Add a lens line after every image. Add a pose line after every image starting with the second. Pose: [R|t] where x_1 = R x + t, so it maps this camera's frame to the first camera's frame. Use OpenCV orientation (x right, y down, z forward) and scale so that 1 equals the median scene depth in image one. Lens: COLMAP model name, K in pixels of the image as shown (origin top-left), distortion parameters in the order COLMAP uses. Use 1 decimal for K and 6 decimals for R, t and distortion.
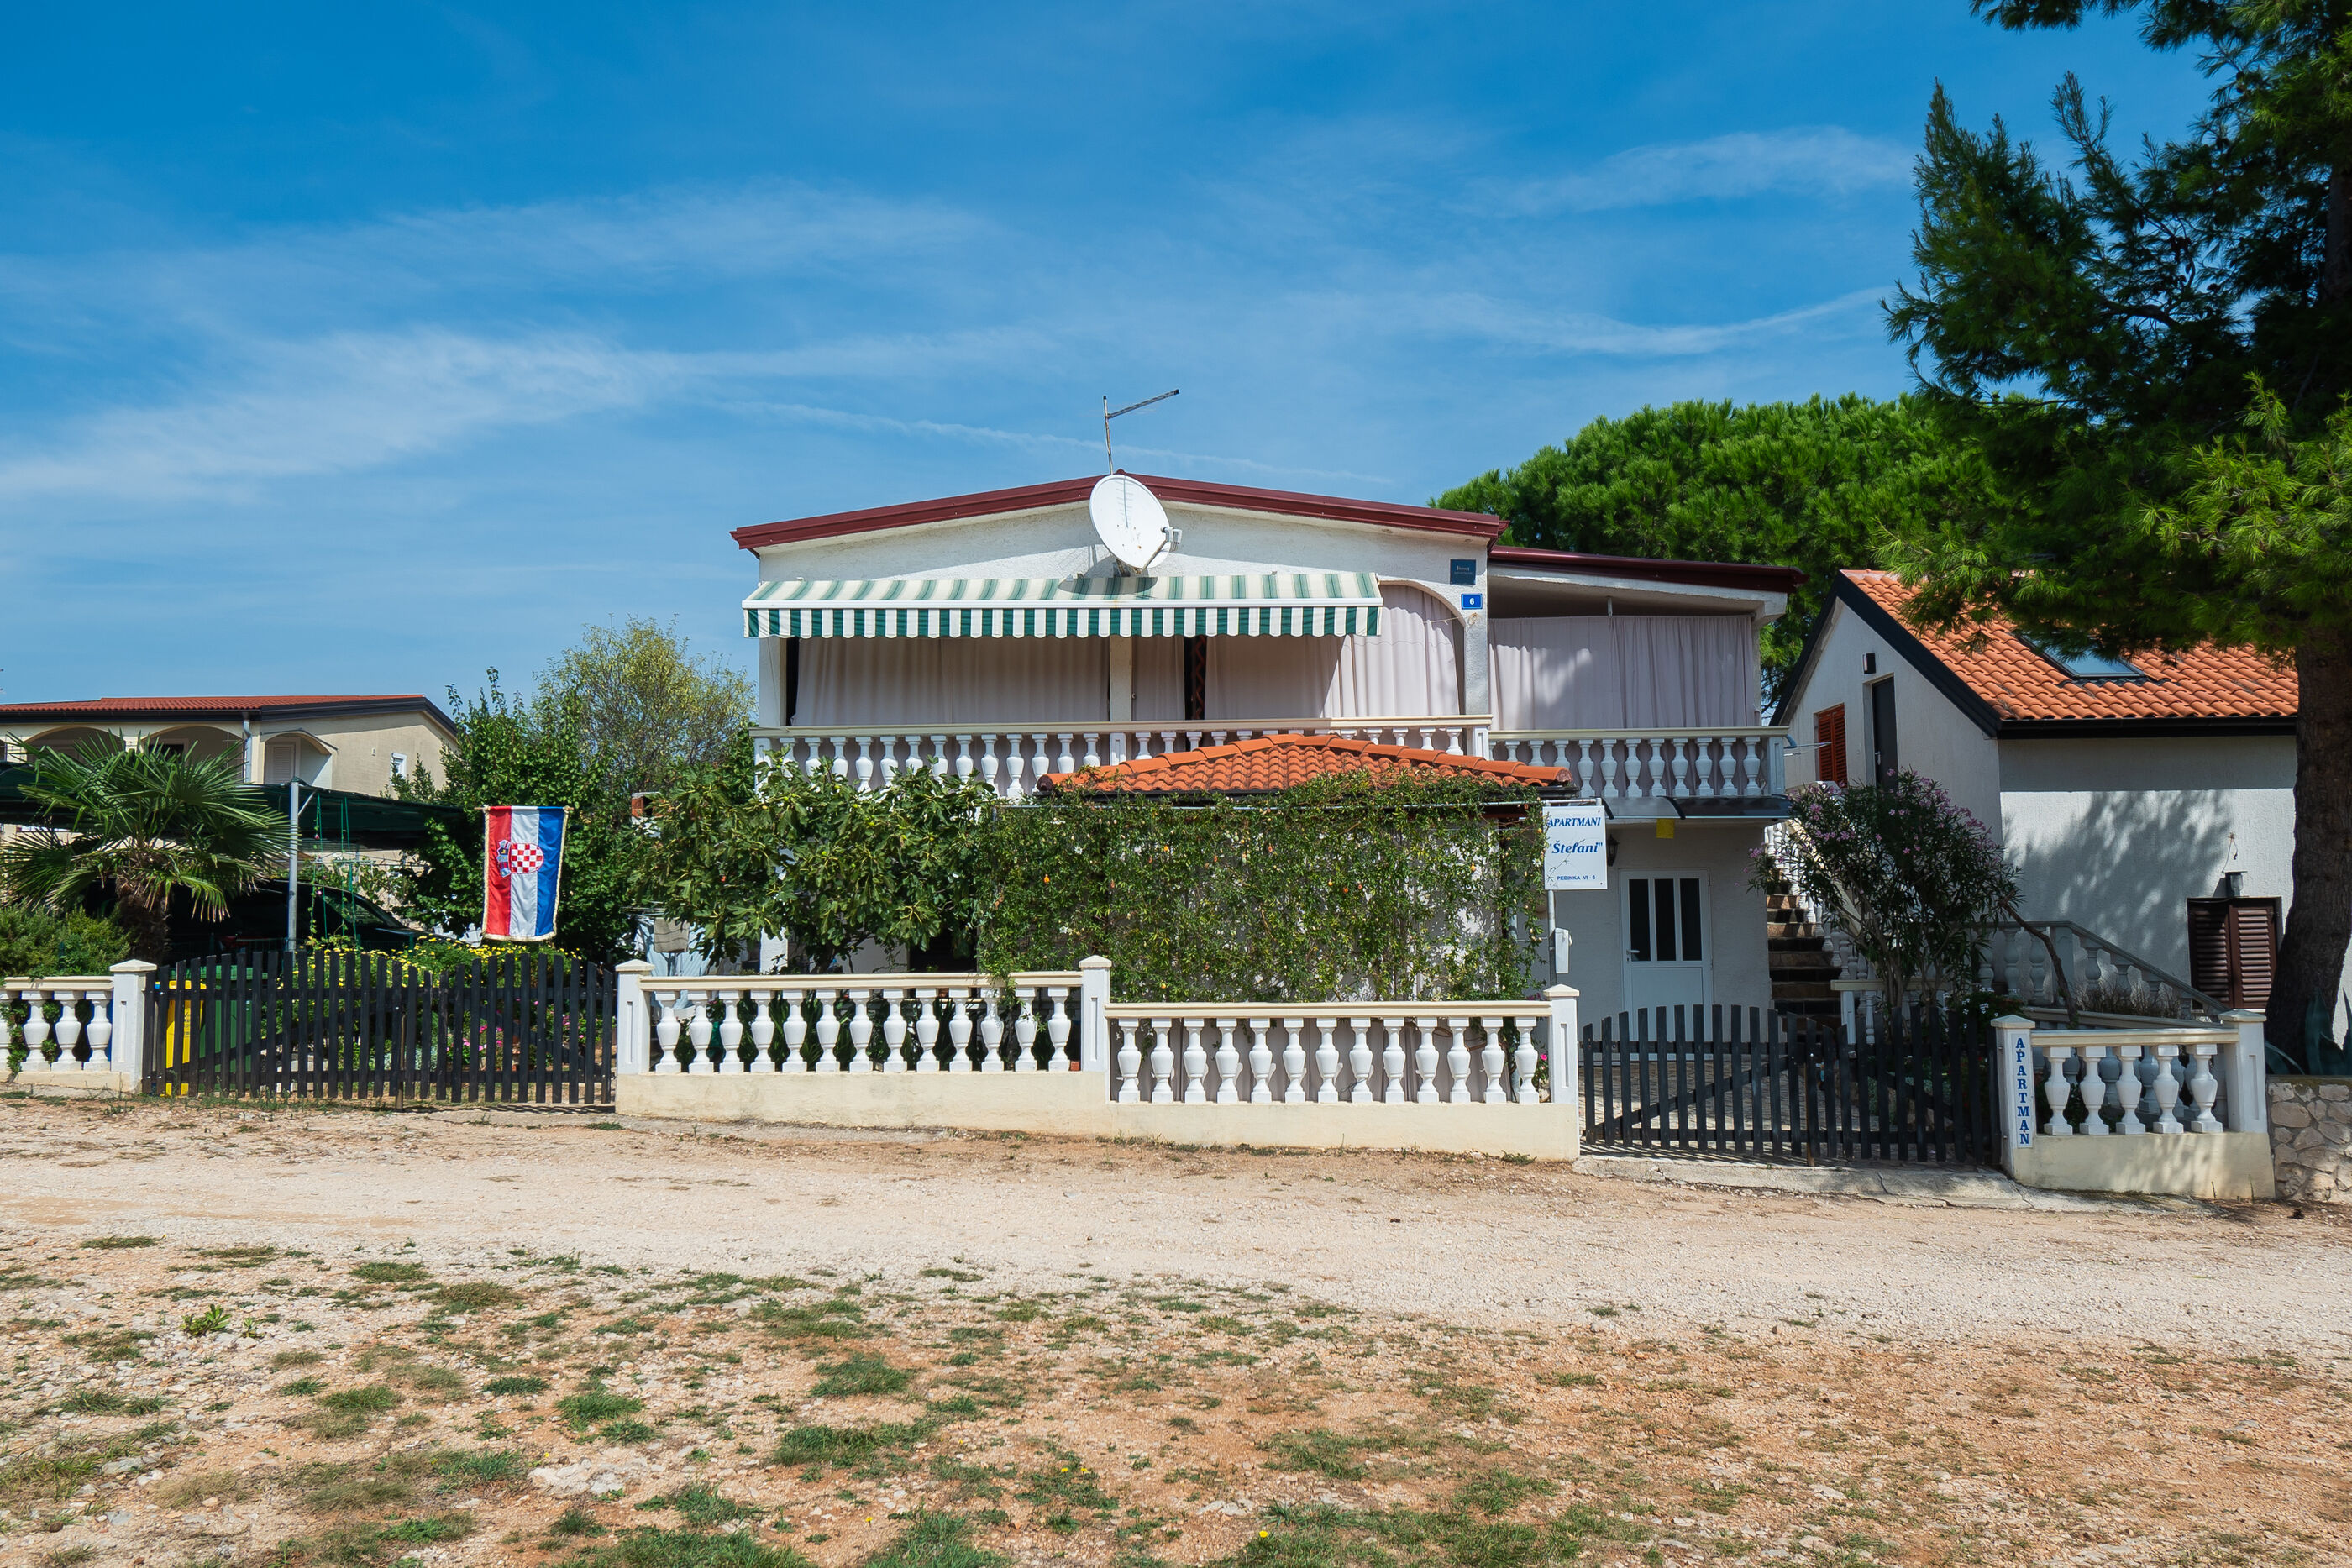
lens RADIAL K [[1745.5, 0, 1176.0], [0, 1745.5, 784.0], [0, 0, 1]] dist [0.000413, -0.004220]
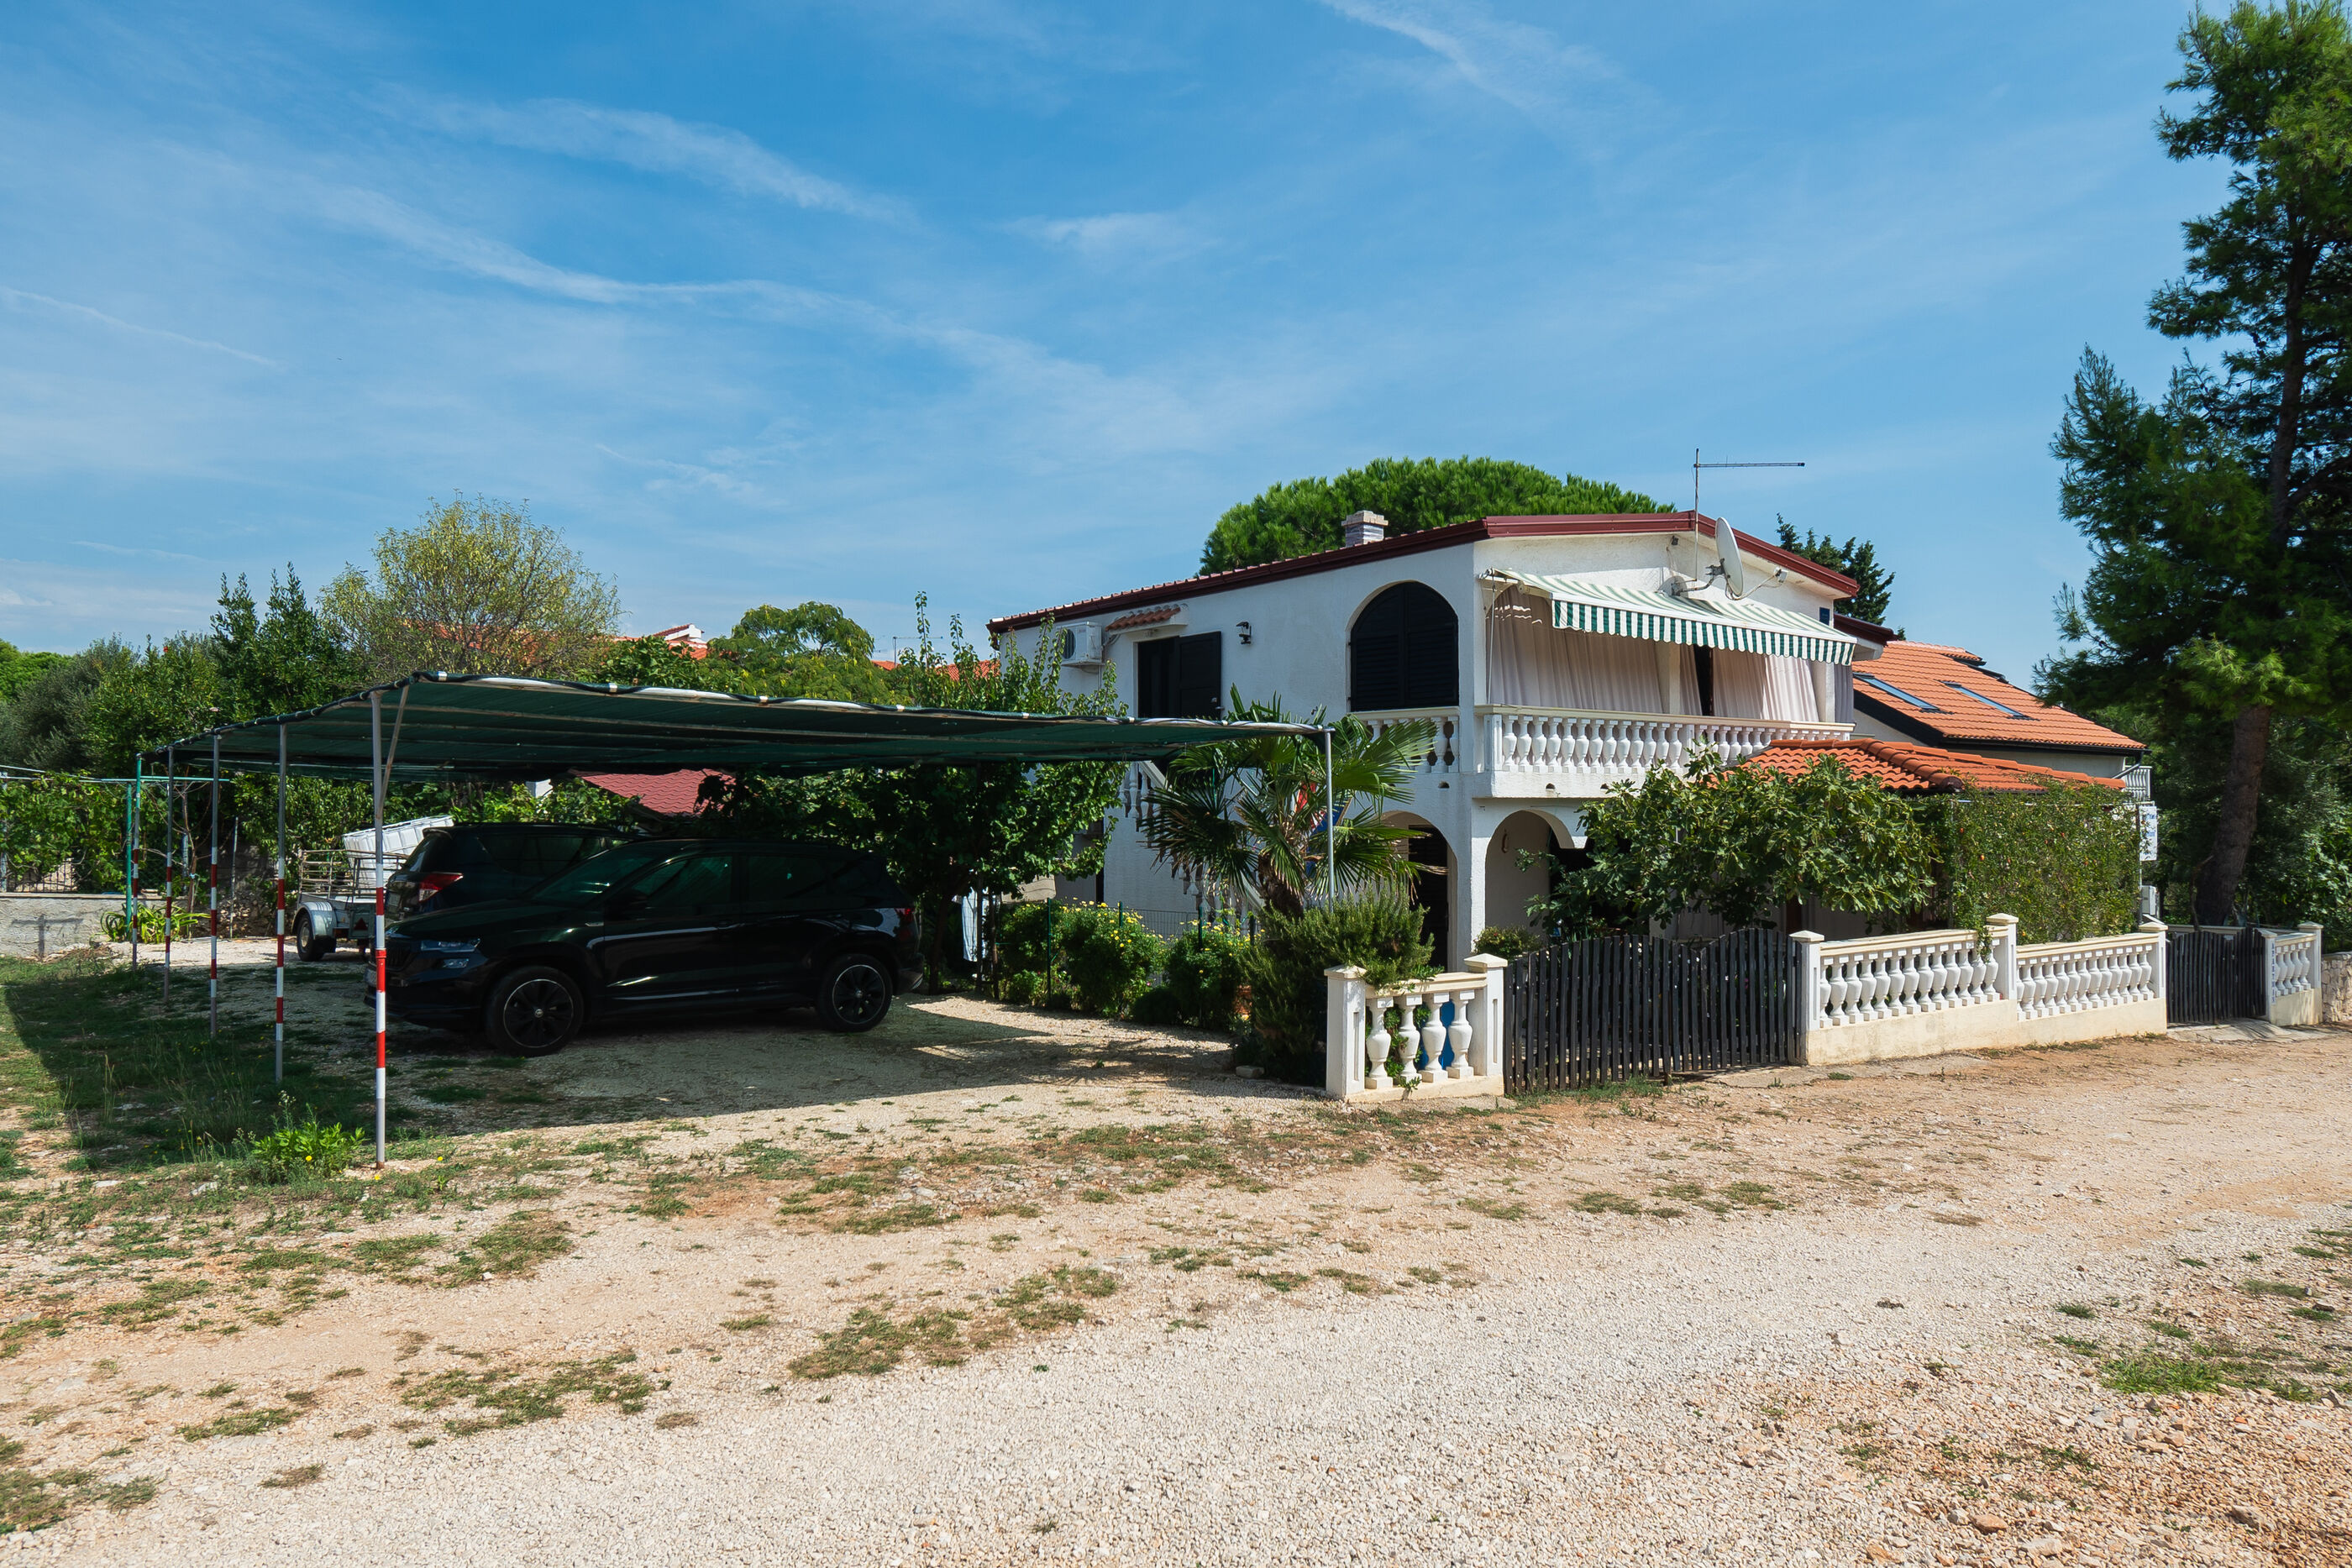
lens RADIAL K [[1506.7, 0, 1176.0], [0, 1506.7, 784.0], [0, 0, 1]] dist [0.001724, -0.000654]
pose [[0.770227, 0.017414, 0.637532, -1.229199], [-0.055740, 0.997640, 0.040093, -0.010612], [-0.635329, -0.066417, 0.769380, 0.499941]]
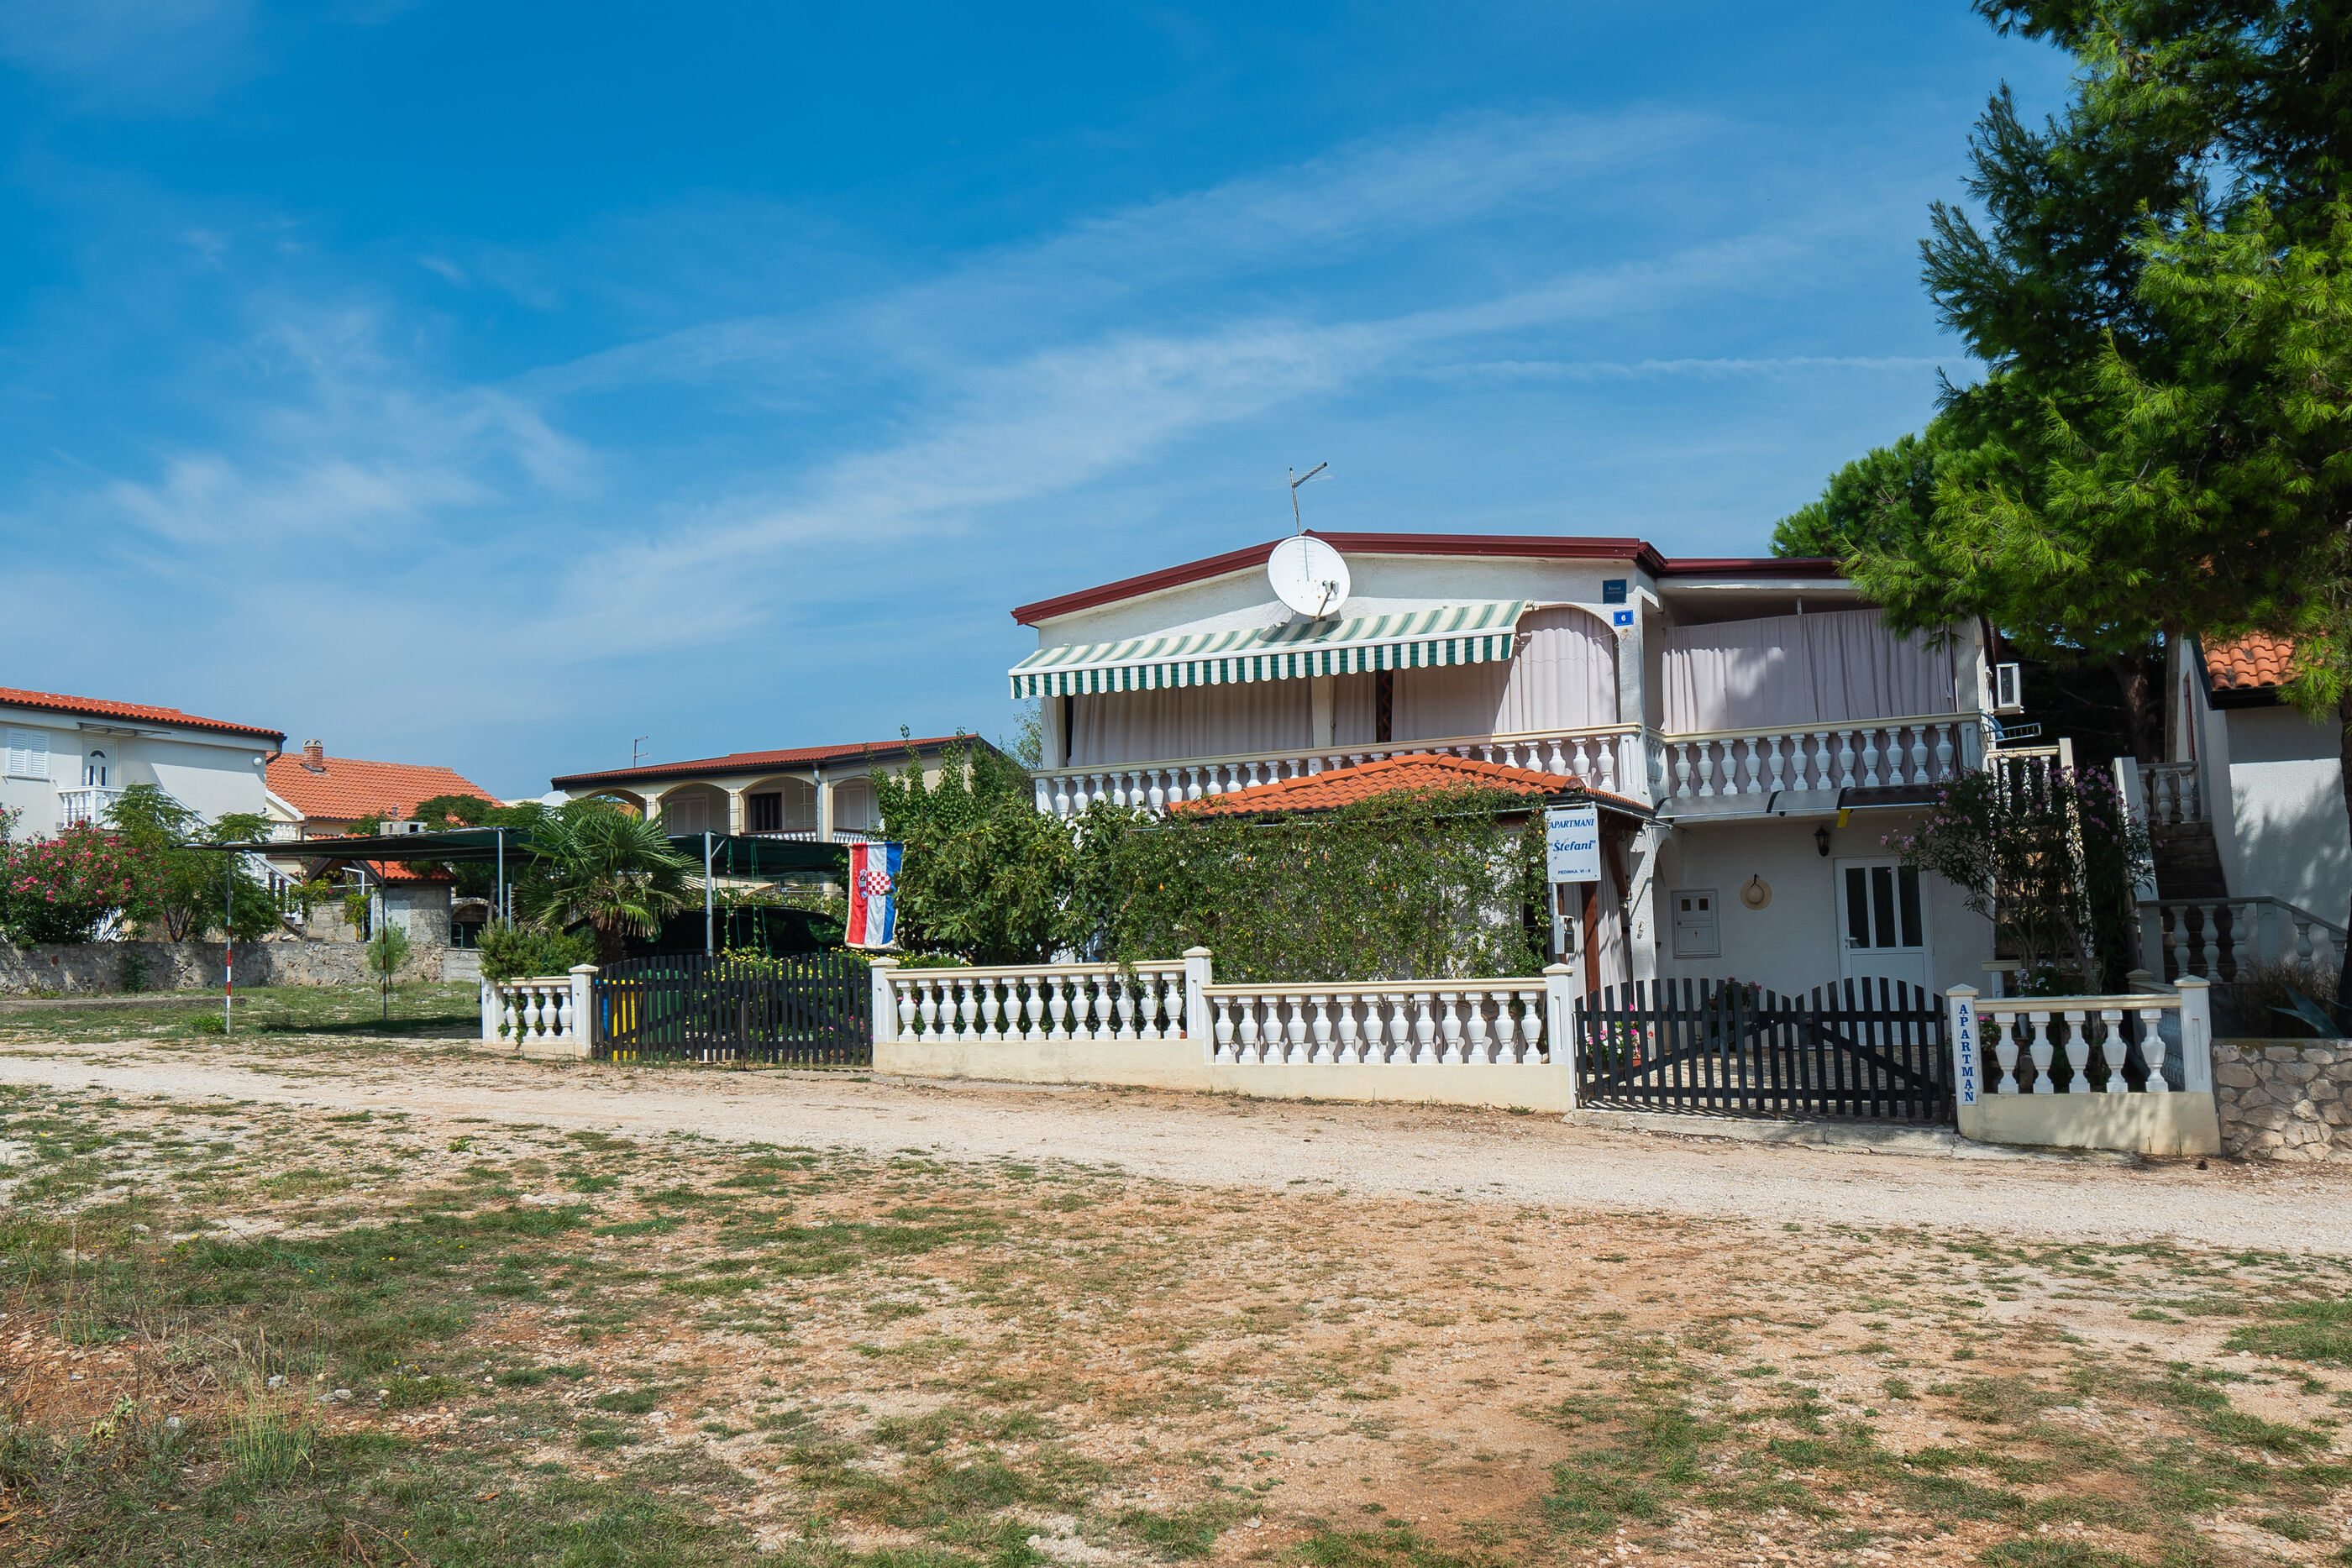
lens RADIAL K [[1982.0, 0, 1176.0], [0, 1982.0, 784.0], [0, 0, 1]] dist [0.001389, -0.006692]
pose [[0.922494, -0.051691, -0.382534, 0.473989], [0.051862, 0.998605, -0.009874, -0.004872], [0.382511, -0.010730, 0.923889, -0.307040]]
